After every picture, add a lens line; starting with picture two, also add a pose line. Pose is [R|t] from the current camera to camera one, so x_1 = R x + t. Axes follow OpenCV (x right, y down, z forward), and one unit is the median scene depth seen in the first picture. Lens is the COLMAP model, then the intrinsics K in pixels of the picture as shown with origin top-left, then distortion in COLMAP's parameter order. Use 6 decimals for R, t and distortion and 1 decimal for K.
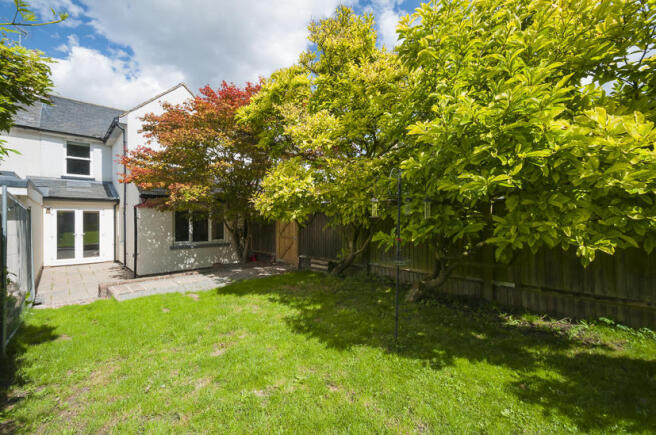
lens RADIAL K [[274.1, 0, 328.0], [0, 274.1, 217.5], [0, 0, 1]] dist [0.000178, -0.000128]
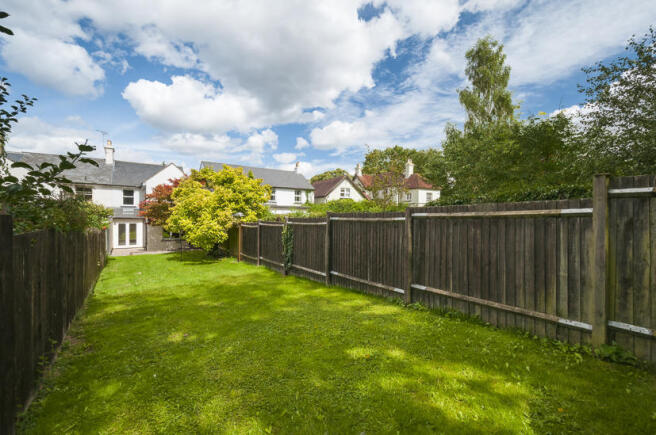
lens RADIAL K [[274.1, 0, 328.0], [0, 274.1, 217.5], [0, 0, 1]] dist [0.000178, -0.000128]
pose [[0.990607, 0.004922, -0.136651, 0.912782], [-0.005614, 0.999973, -0.004678, -0.066857], [0.136624, 0.005401, 0.990608, -0.887147]]
